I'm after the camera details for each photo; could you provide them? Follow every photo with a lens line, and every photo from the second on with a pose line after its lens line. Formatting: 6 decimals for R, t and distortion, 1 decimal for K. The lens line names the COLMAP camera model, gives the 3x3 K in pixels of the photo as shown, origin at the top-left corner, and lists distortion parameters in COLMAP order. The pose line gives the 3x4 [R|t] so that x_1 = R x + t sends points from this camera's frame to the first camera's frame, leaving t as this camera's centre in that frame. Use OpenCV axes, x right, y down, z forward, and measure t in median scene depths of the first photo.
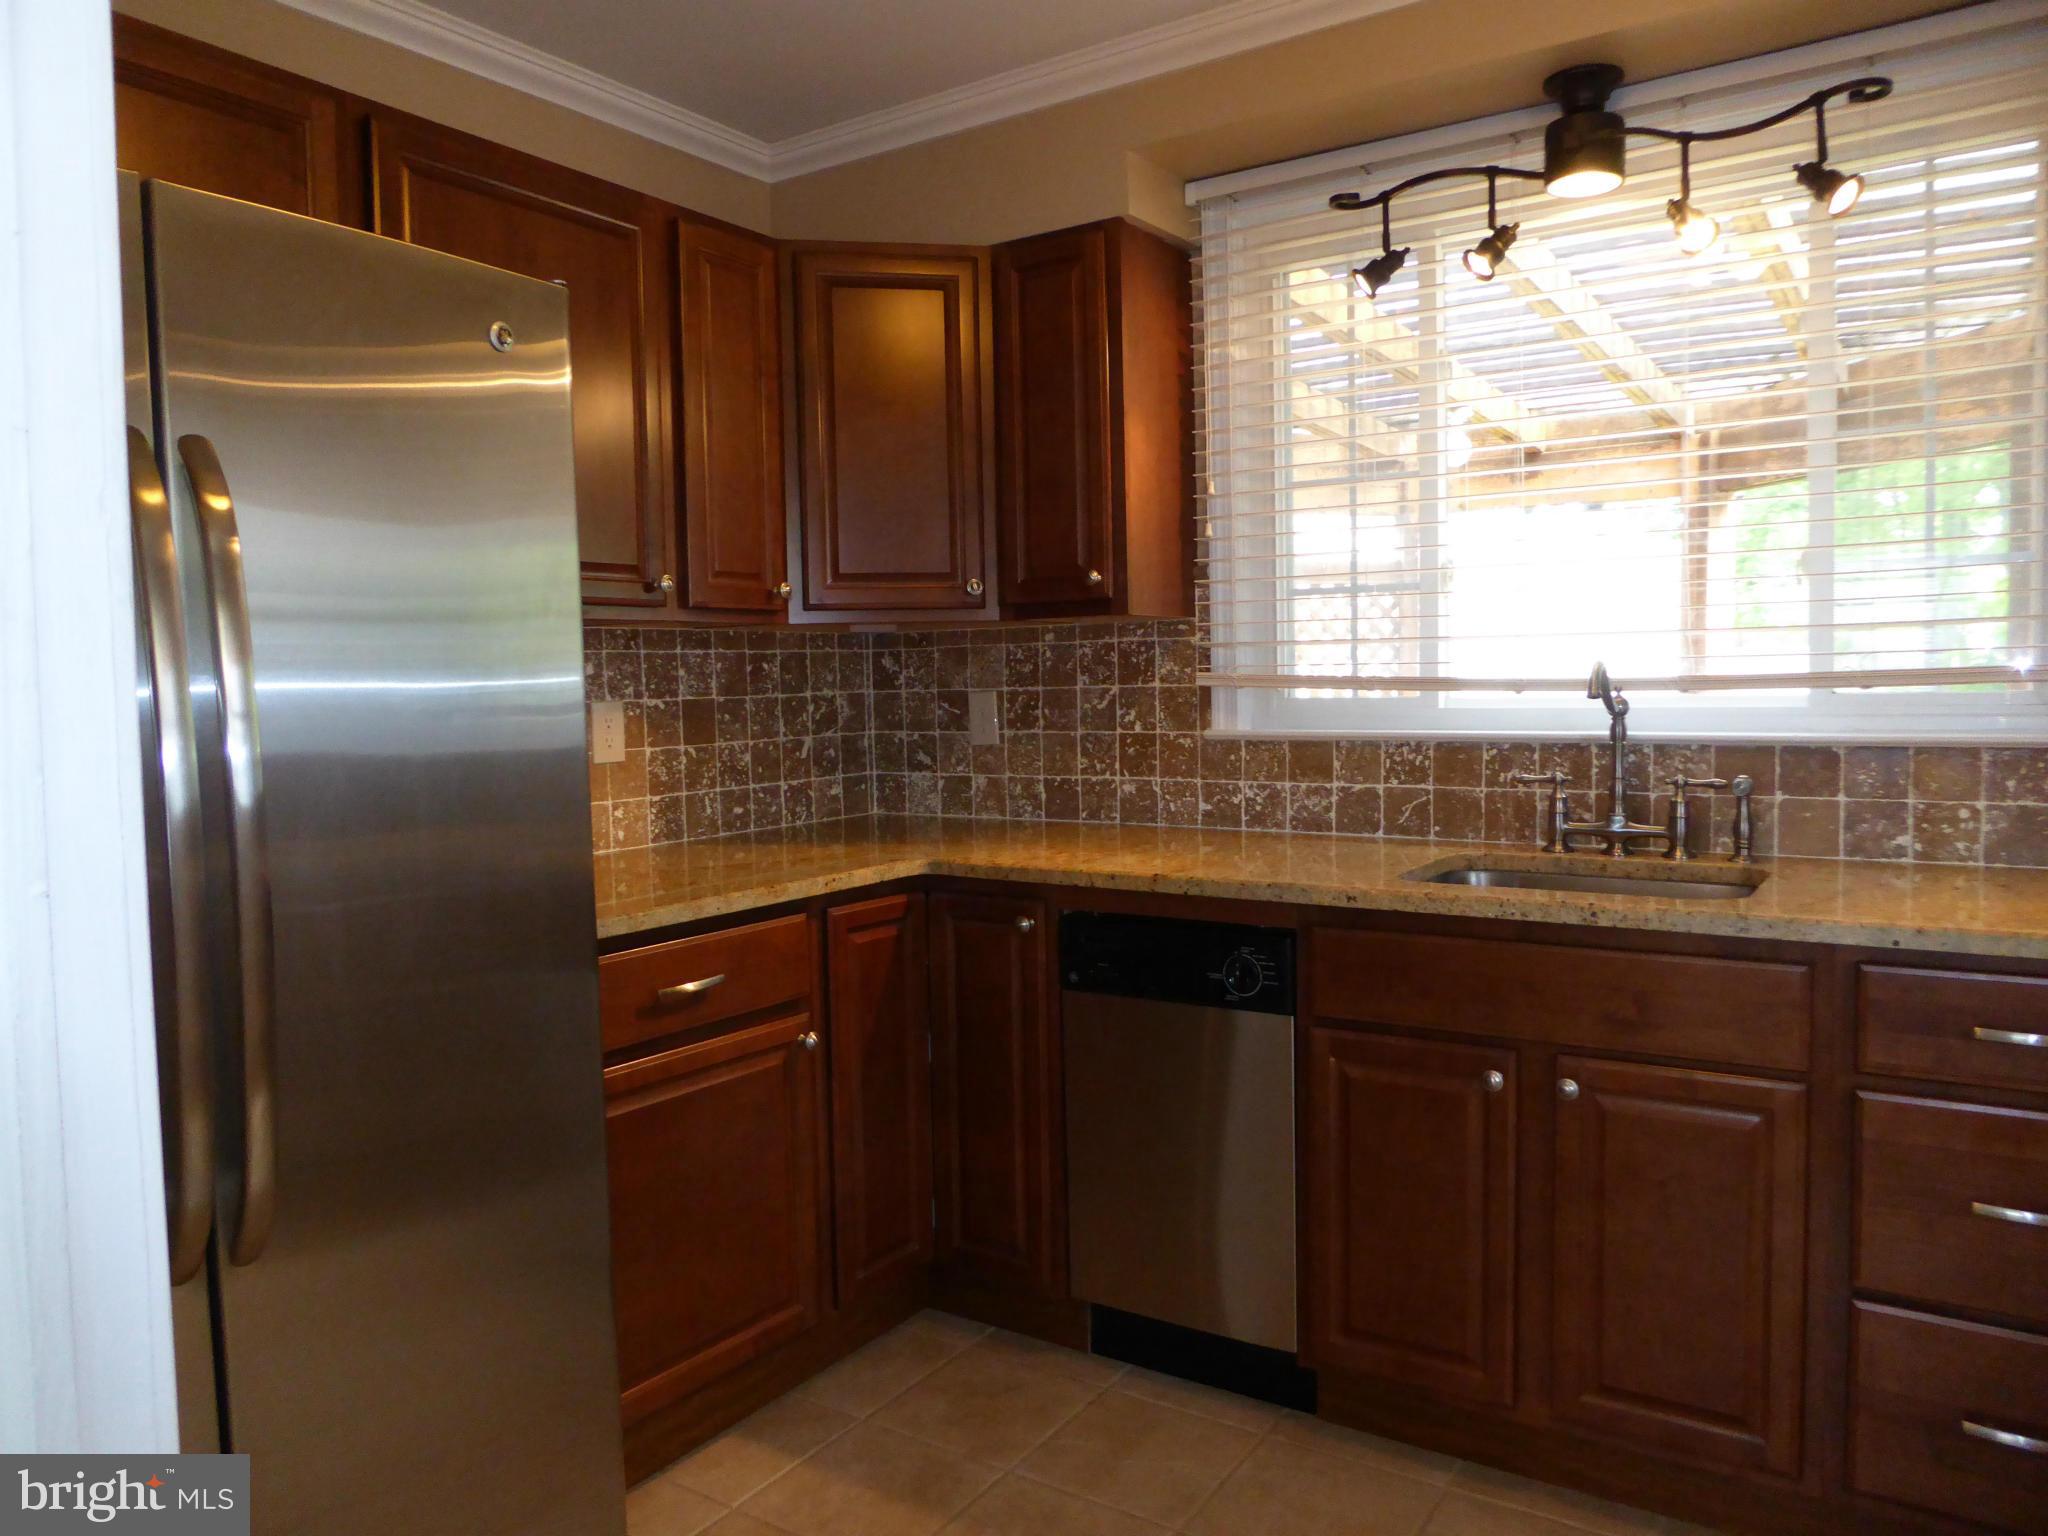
lens RADIAL K [[1442.4, 0, 1032.3], [0, 1442.4, 755.8], [0, 0, 1]] dist [-0.061054, 0.032754]
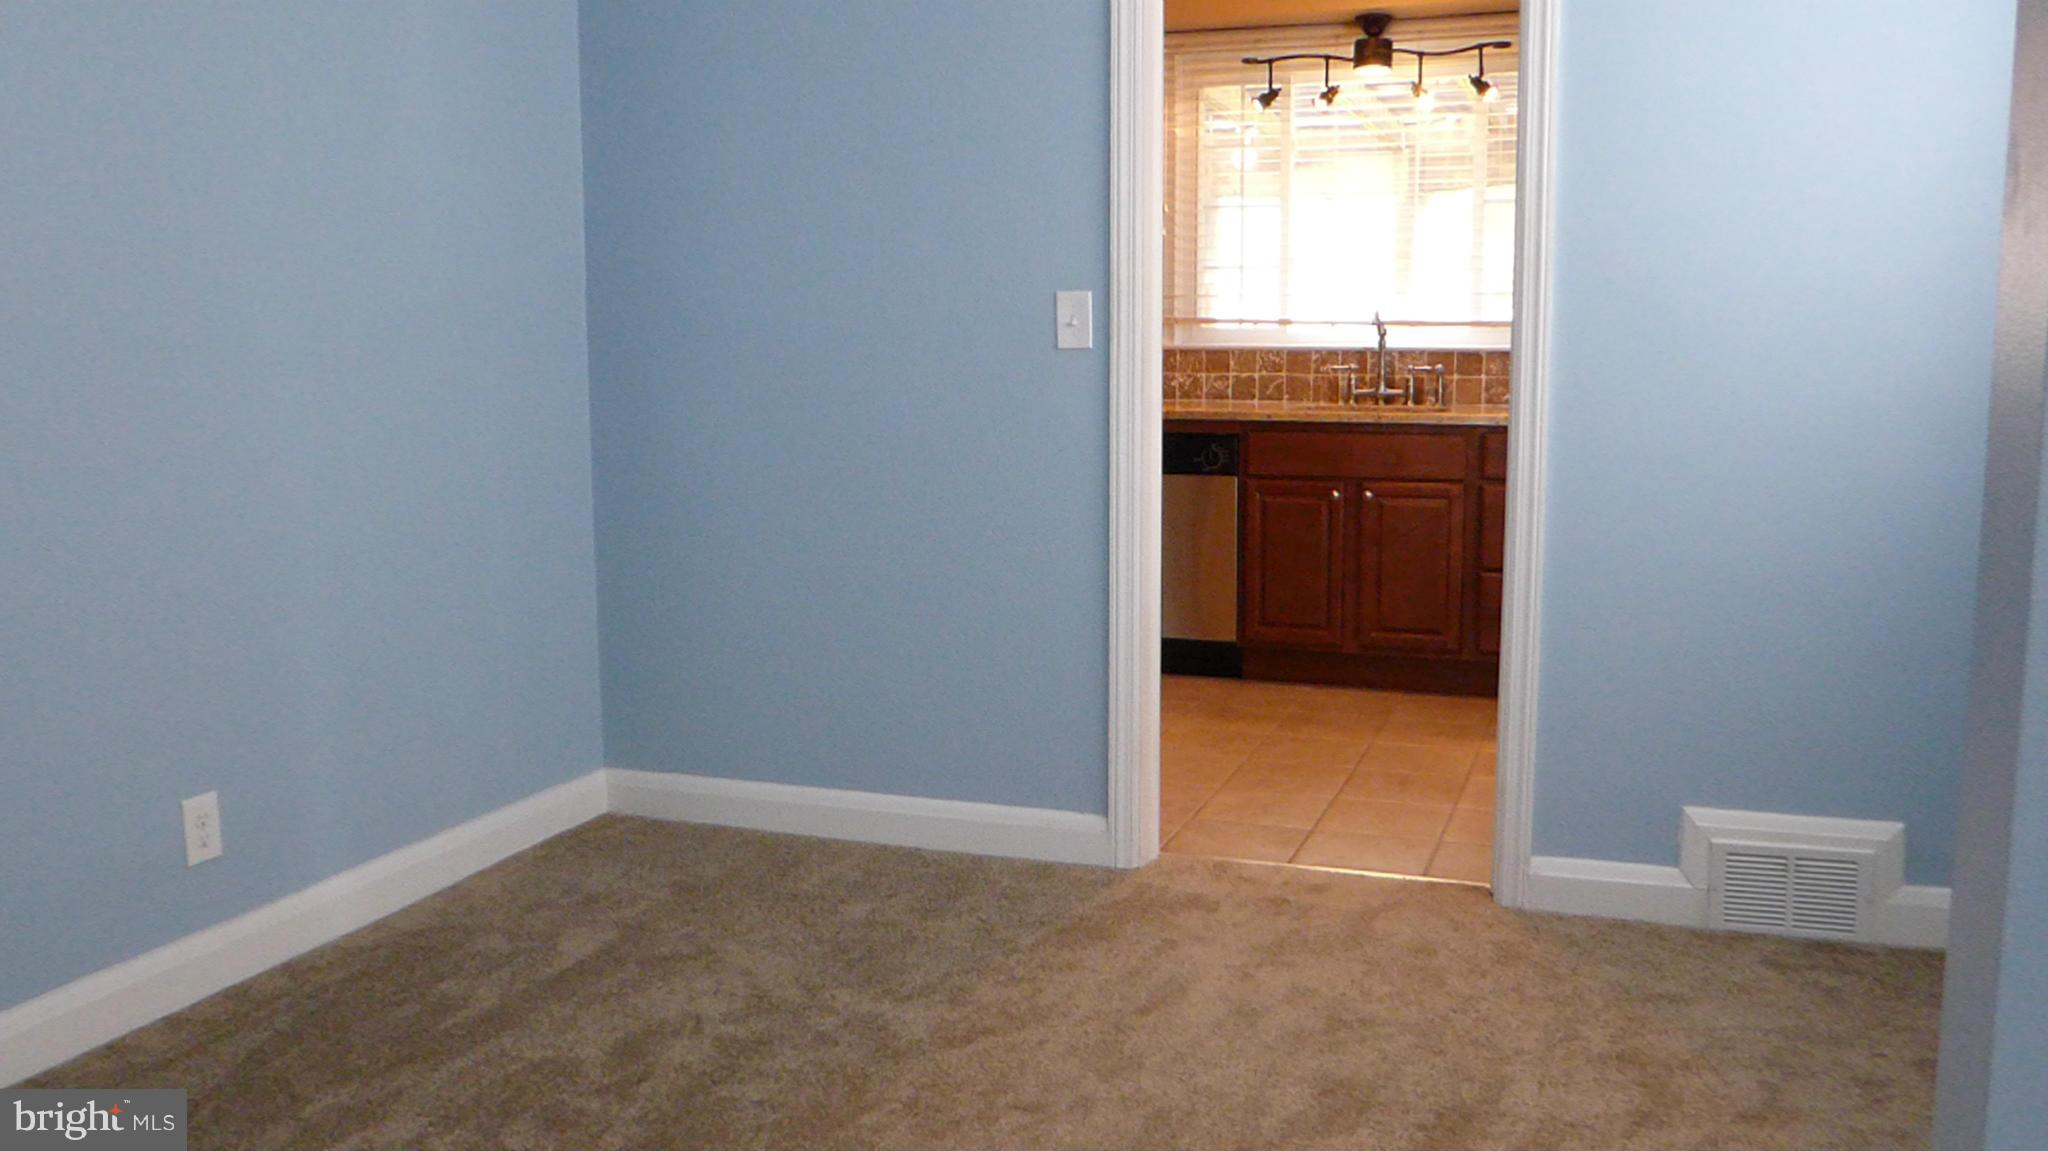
lens RADIAL K [[1729.5, 0, 1012.4], [0, 1729.5, 531.8], [0, 0, 1]] dist [-0.049898, -0.000567]
pose [[0.974454, -0.008808, 0.224416, -0.574980], [-0.004570, 0.998246, 0.059025, 0.094798], [-0.224542, -0.058543, 0.972704, -1.124729]]
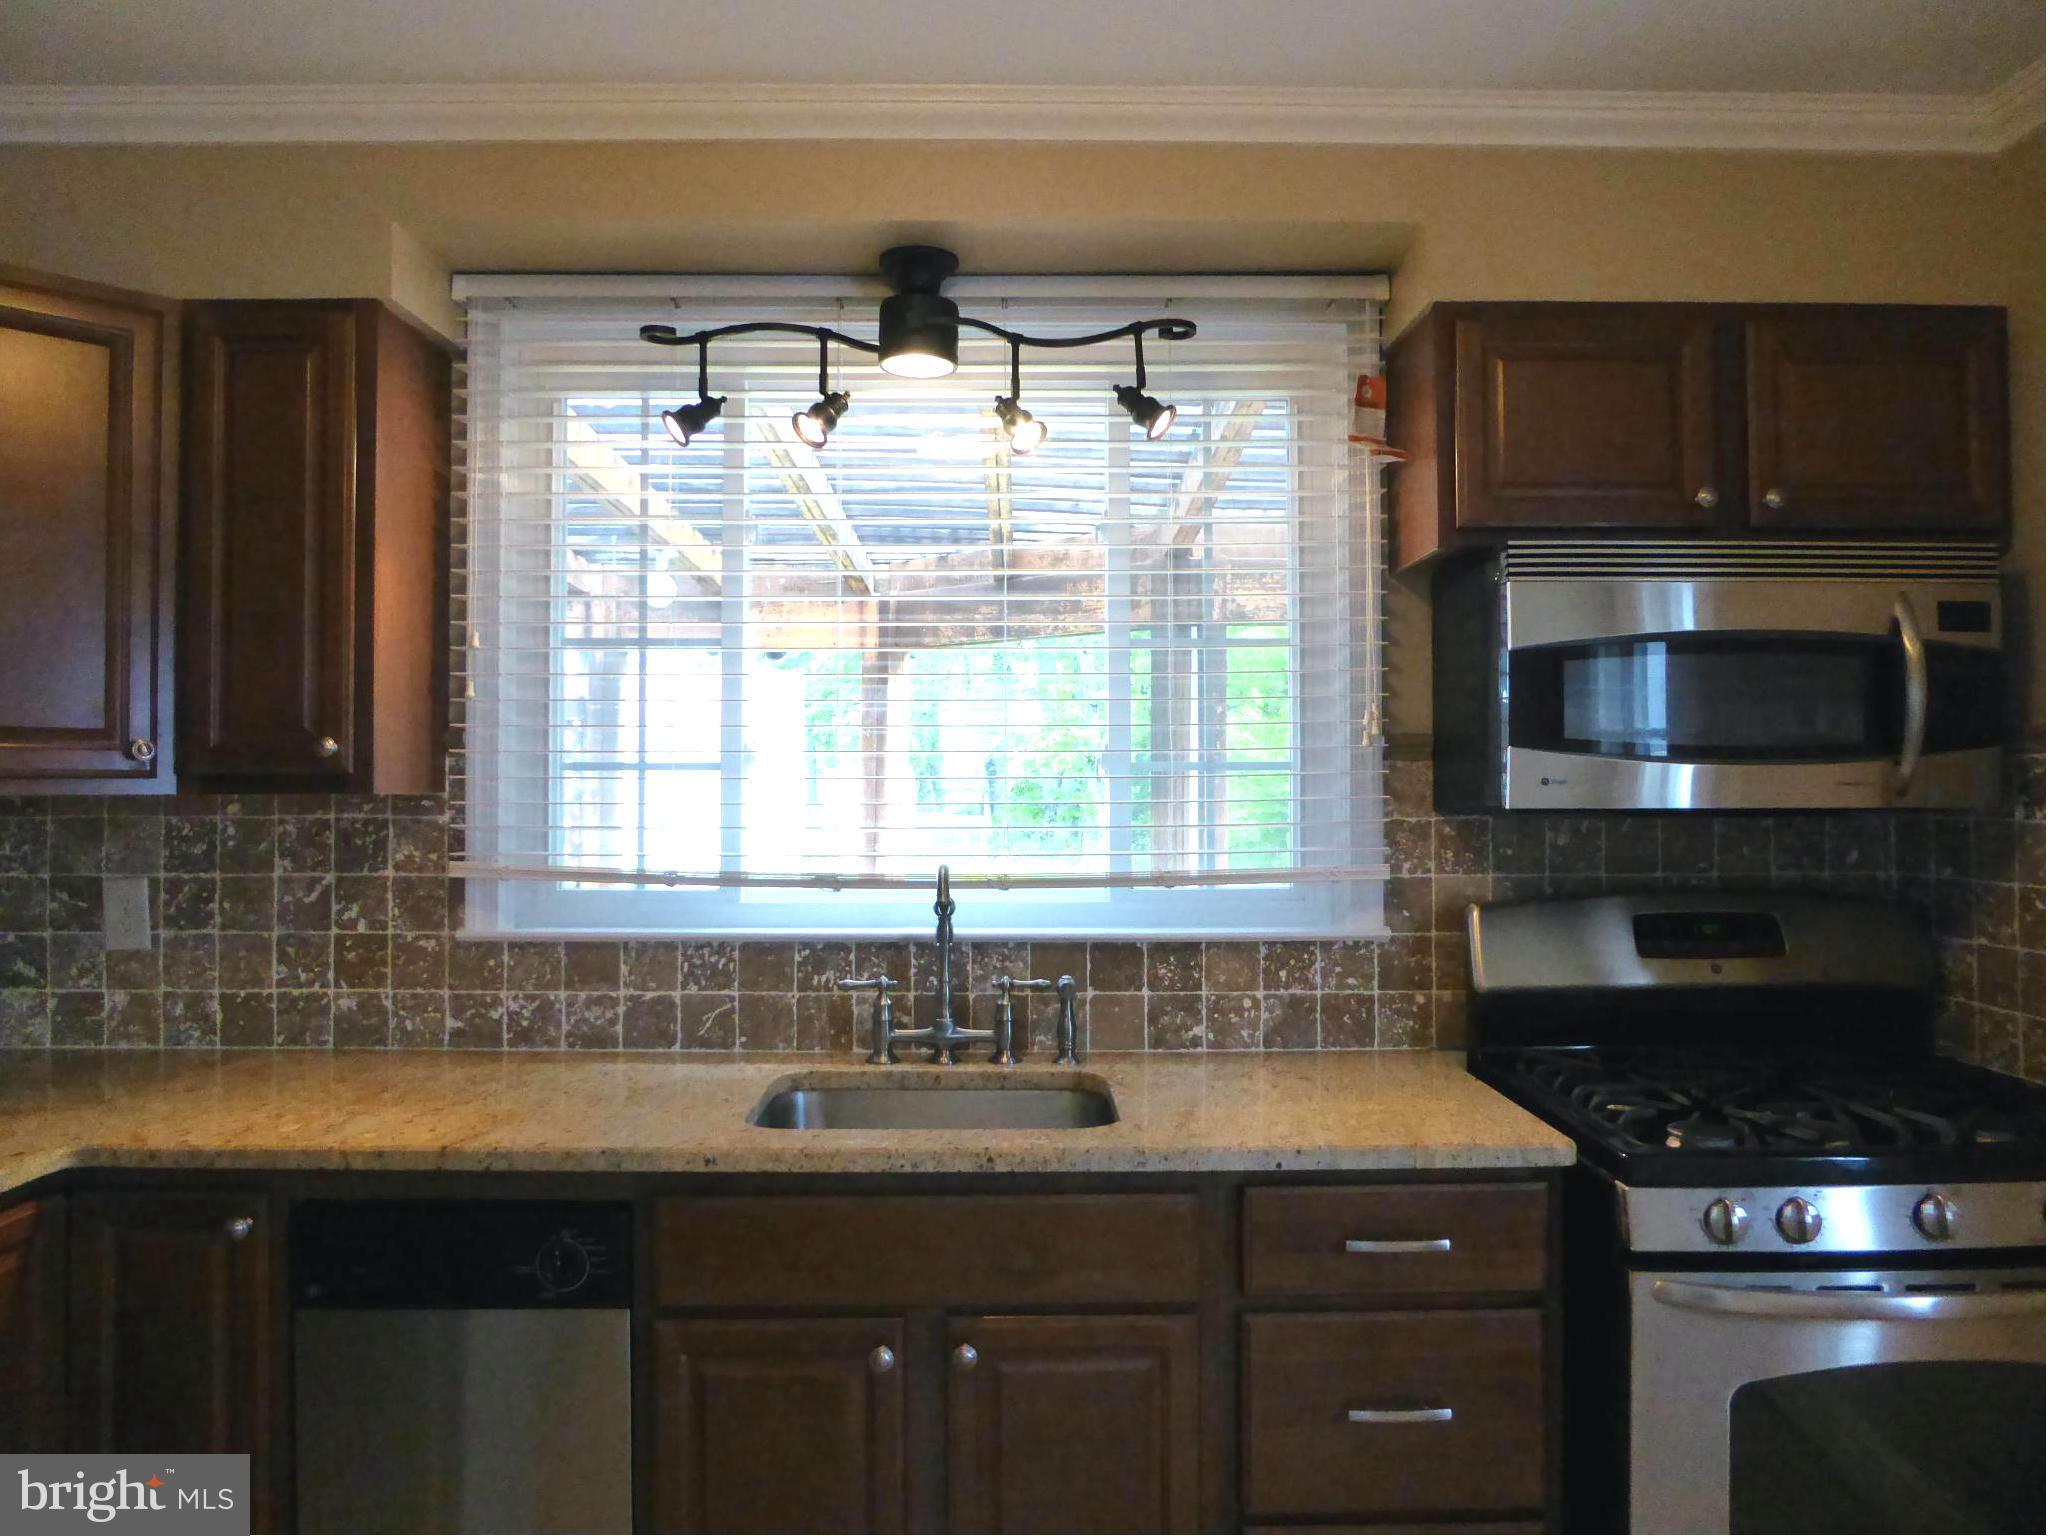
lens RADIAL K [[1442.4, 0, 1047.7], [0, 1442.4, 751.2], [0, 0, 1]] dist [-0.061054, 0.032754]
pose [[0.818007, 0.030573, 0.574395, -0.080530], [0.016434, 0.996937, -0.076467, -0.056237], [-0.574973, 0.071990, 0.814999, 0.149537]]
